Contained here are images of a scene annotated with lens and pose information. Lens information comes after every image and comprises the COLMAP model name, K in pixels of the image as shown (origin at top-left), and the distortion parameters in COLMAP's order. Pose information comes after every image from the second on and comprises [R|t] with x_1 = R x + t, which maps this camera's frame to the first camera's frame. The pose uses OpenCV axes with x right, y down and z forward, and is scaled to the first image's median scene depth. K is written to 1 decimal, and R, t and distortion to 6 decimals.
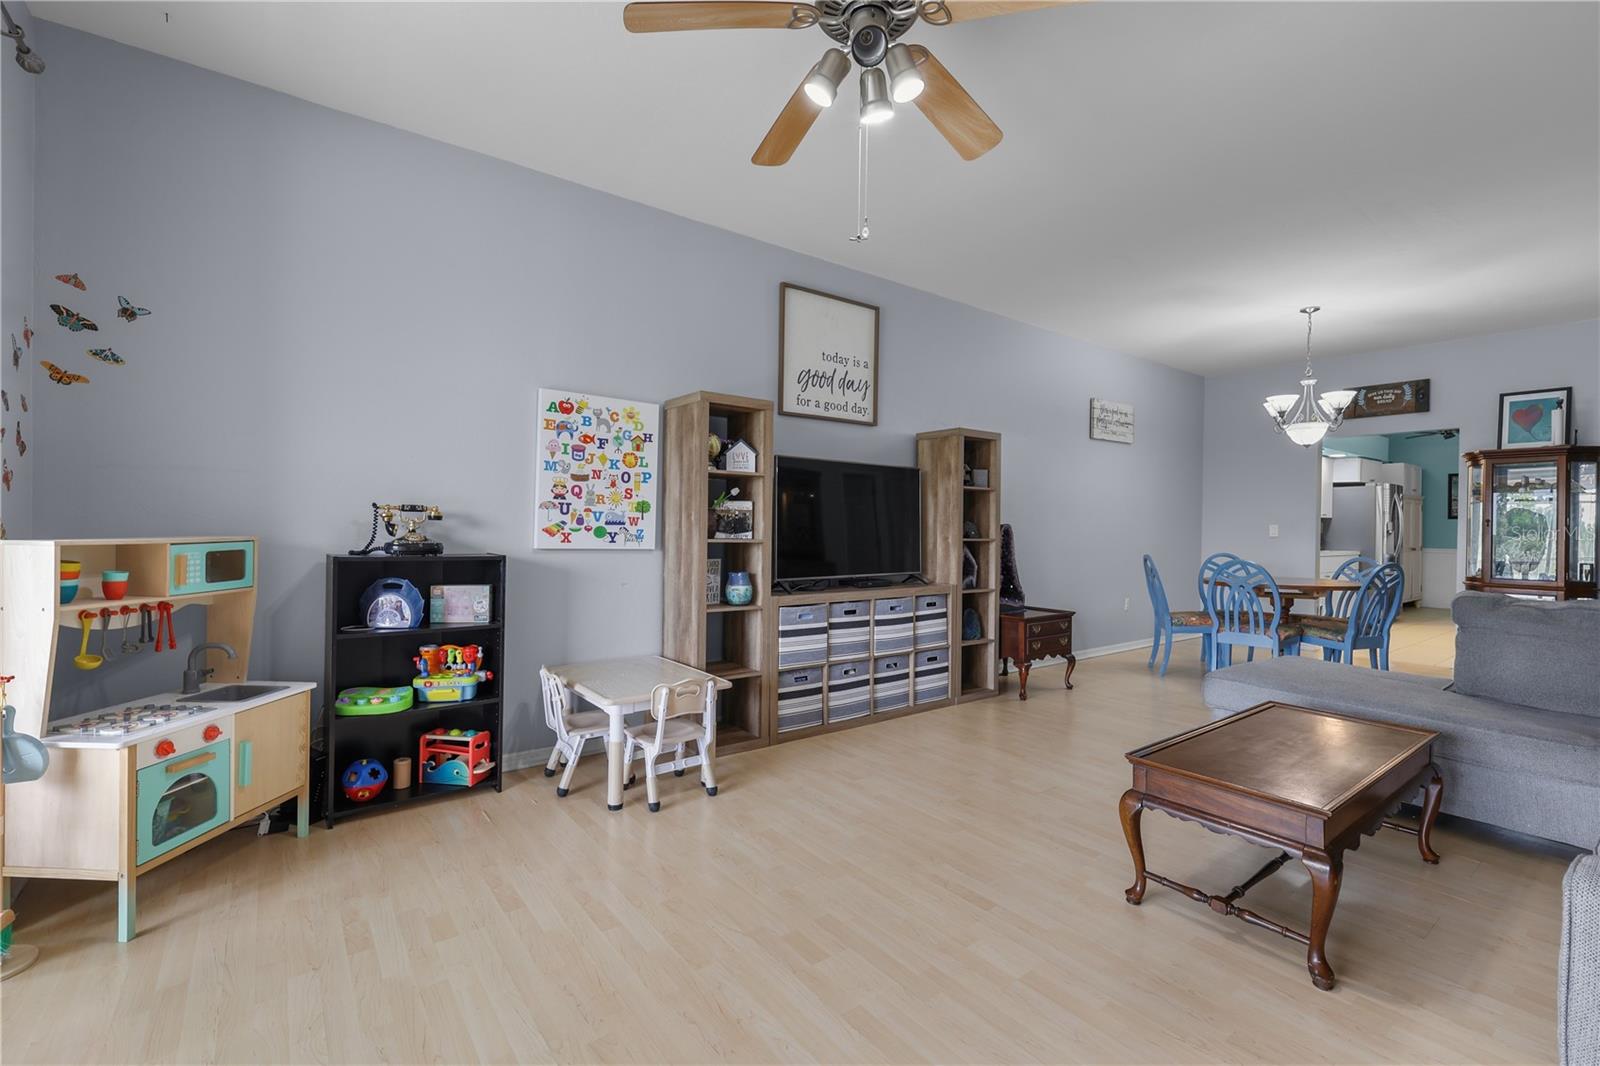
lens RADIAL K [[700.8, 0, 801.7], [0, 700.8, 528.0], [0, 0, 1]] dist [0.004767, -0.000298]
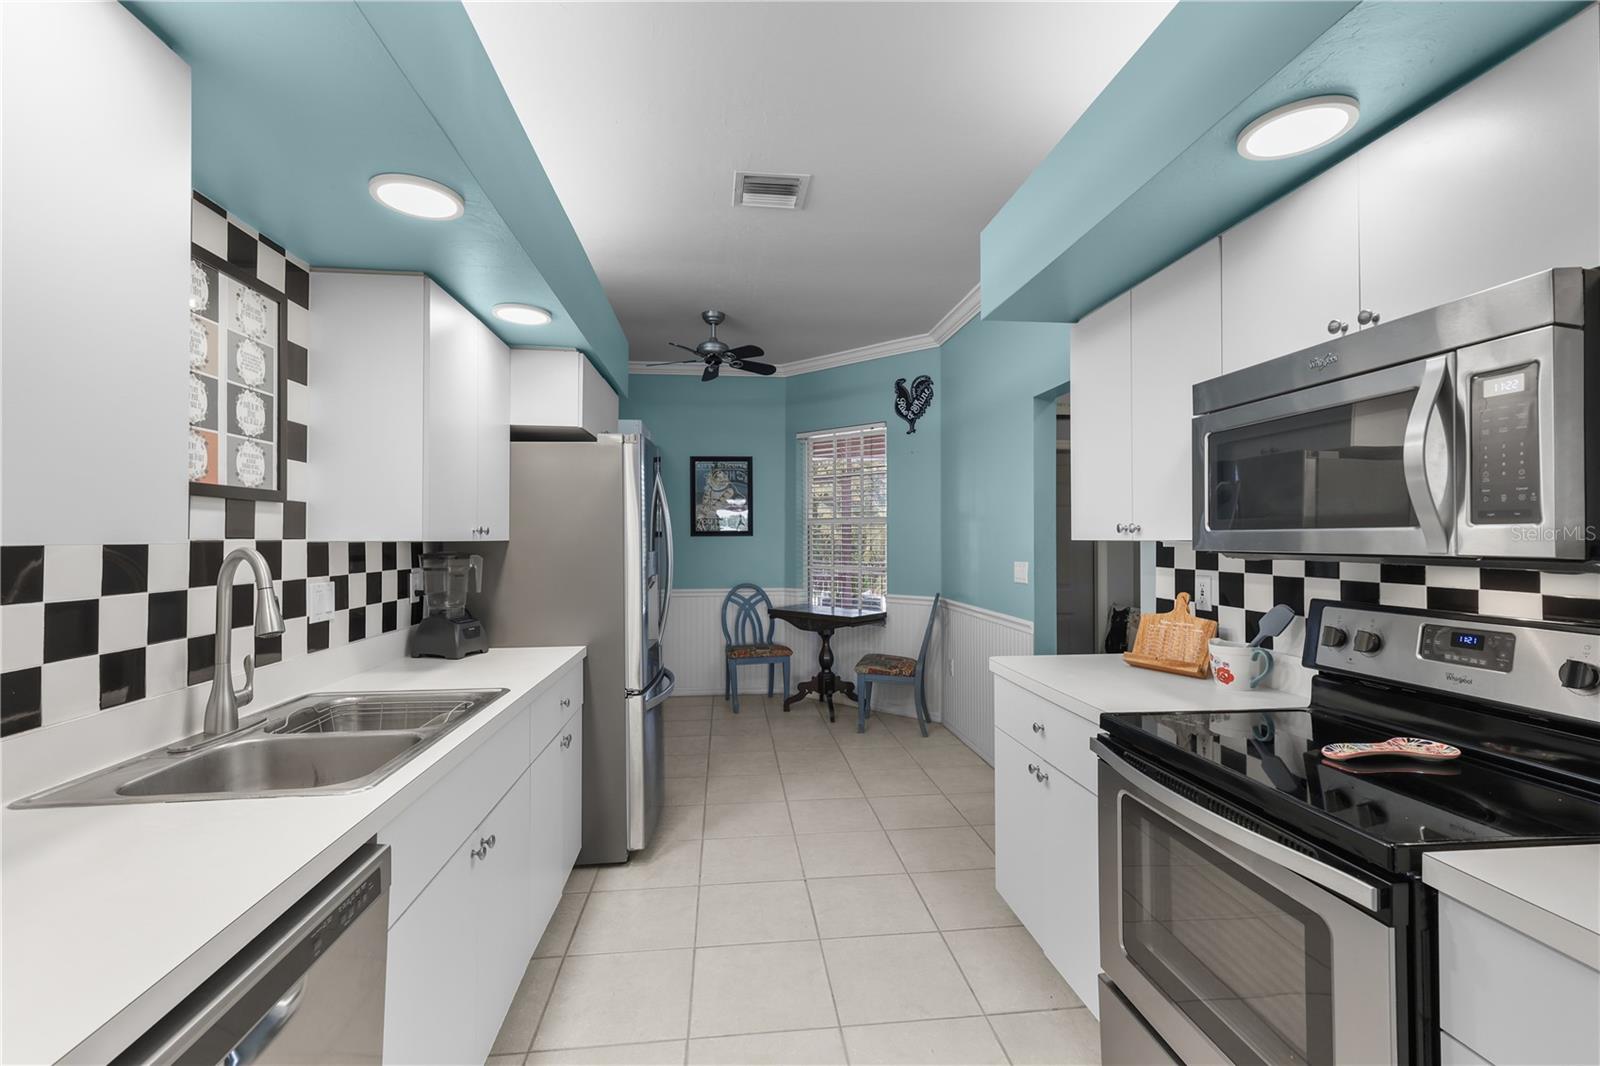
lens RADIAL K [[695.6, 0, 801.2], [0, 695.6, 529.2], [0, 0, 1]] dist [0.004000, -0.000032]
pose [[0.511038, -0.004087, 0.859549, 1.499155], [0.016086, 0.999859, -0.004810, -0.042978], [-0.859408, 0.016284, 0.511031, 1.960203]]
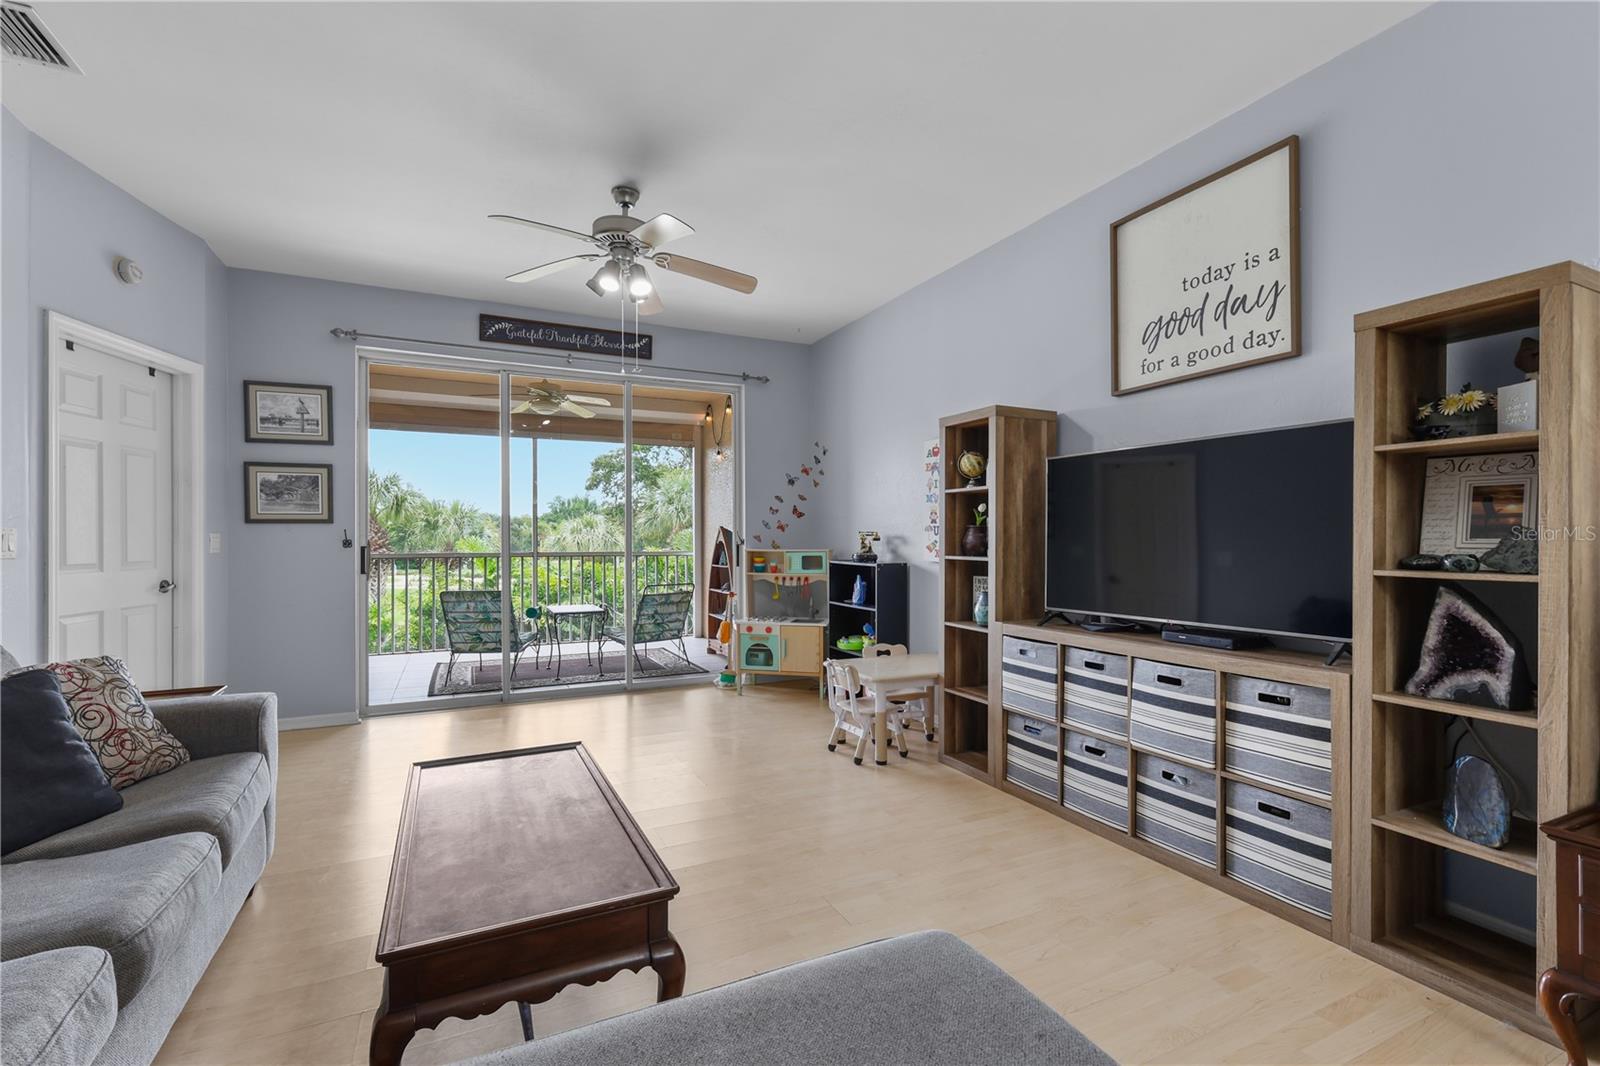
lens RADIAL K [[708.9, 0, 800.7], [0, 708.9, 541.9], [0, 0, 1]] dist [-0.000296, 0.000307]
pose [[-0.195431, -0.011282, -0.980653, 0.954167], [-0.009700, 0.999907, -0.009570, 0.007525], [0.980669, 0.007642, -0.195523, 0.988359]]
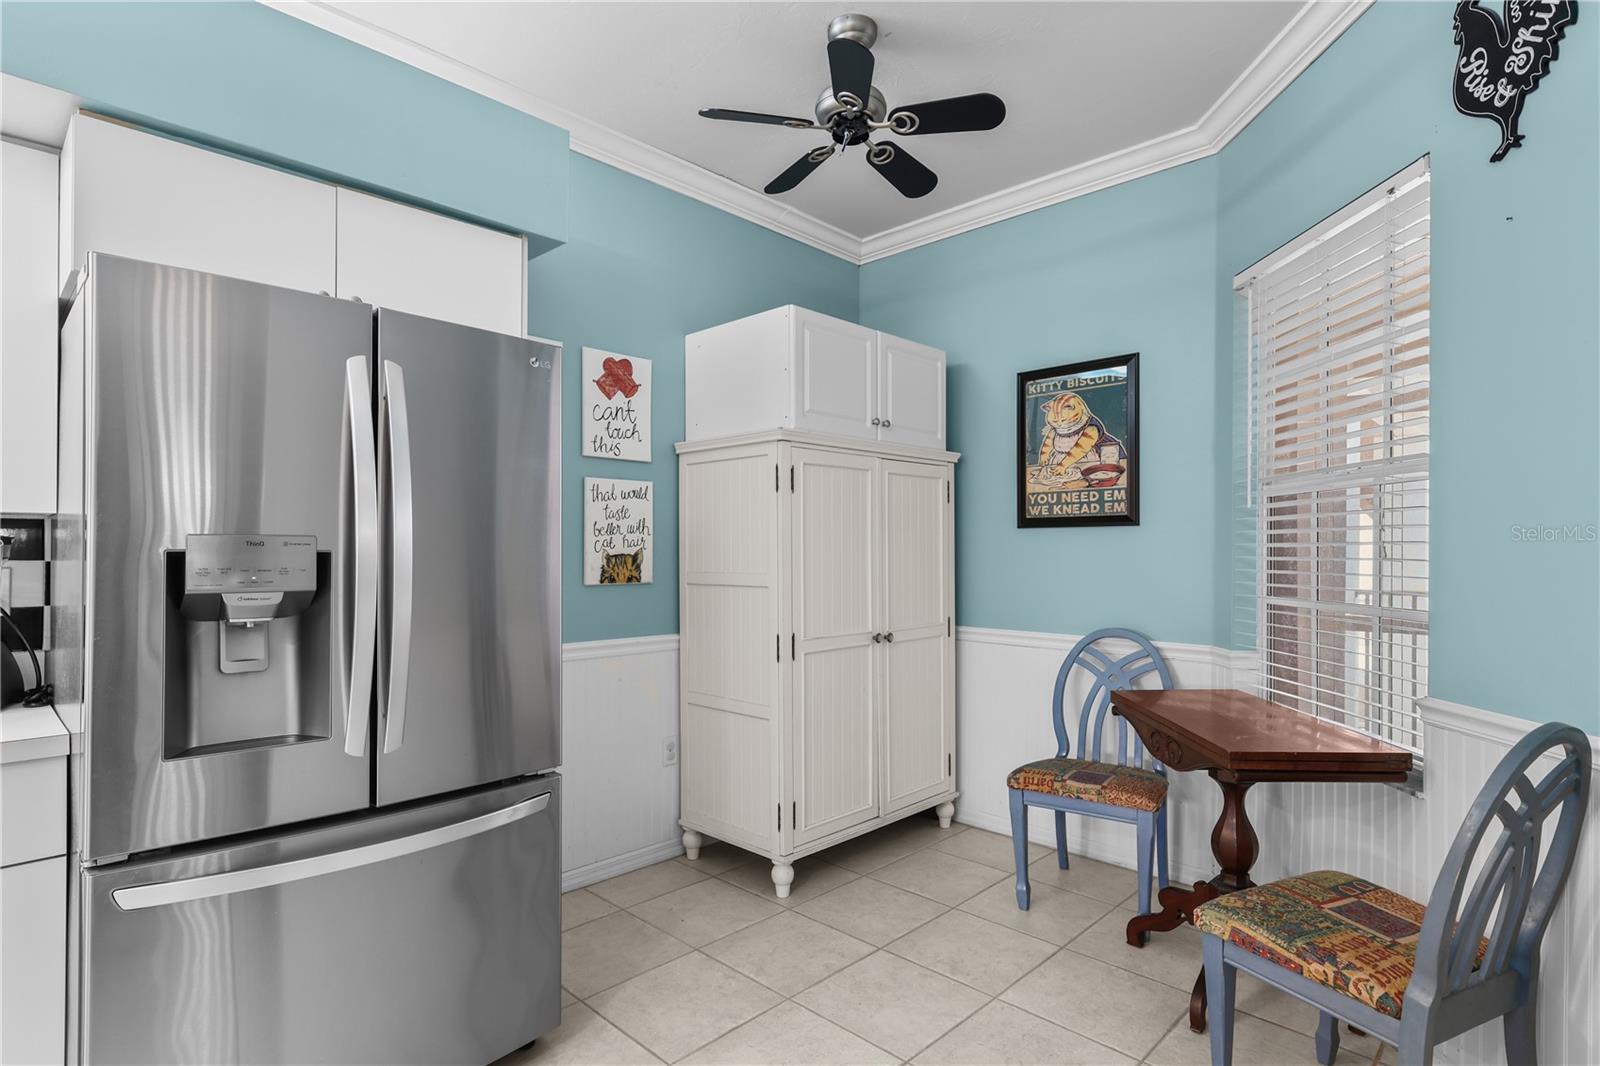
lens RADIAL K [[820.9, 0, 799.8], [0, 820.9, 545.9], [0, 0, 1]] dist [0.003293, -0.000304]
pose [[0.988589, -0.009990, 0.150307, 2.346632], [0.011580, 0.999886, -0.009706, -0.010868], [-0.150193, 0.011336, 0.988592, 2.074641]]
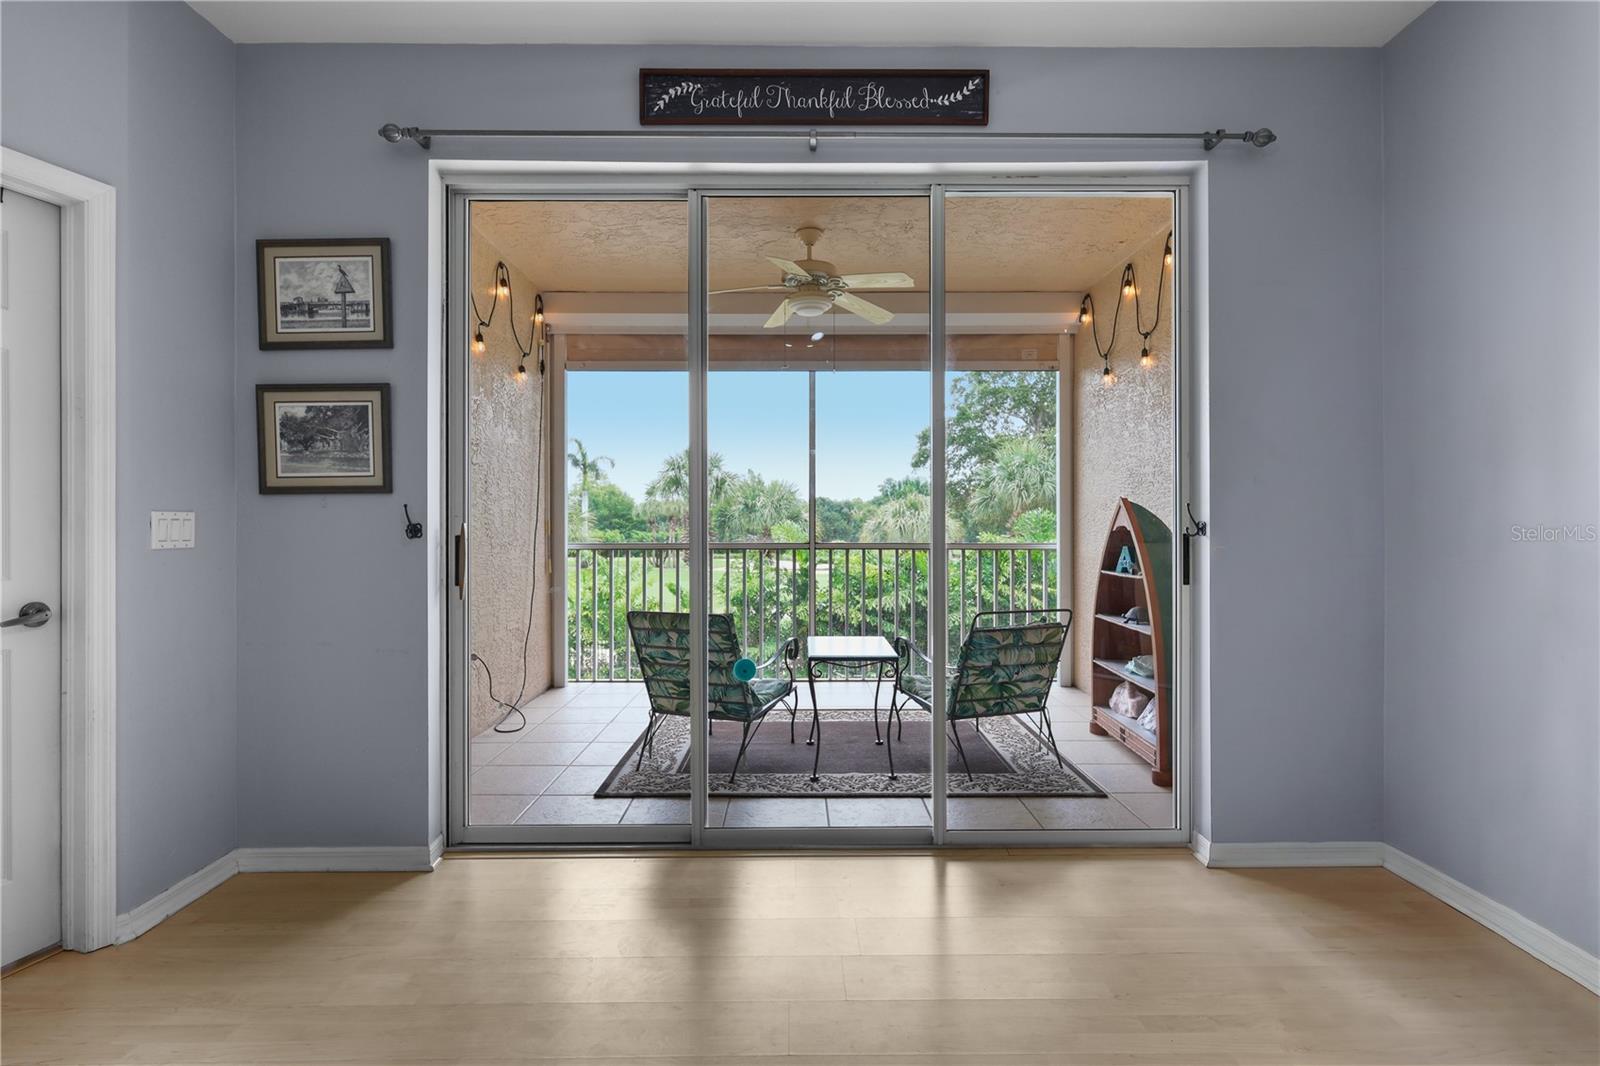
lens RADIAL K [[768.3, 0, 799.2], [0, 768.3, 524.7], [0, 0, 1]] dist [0.002084, 0.000334]
pose [[-0.600666, -0.013849, -0.799380, 0.213905], [-0.014335, 0.999876, -0.006551, -0.000468], [0.799372, 0.007524, -0.600790, 0.671630]]
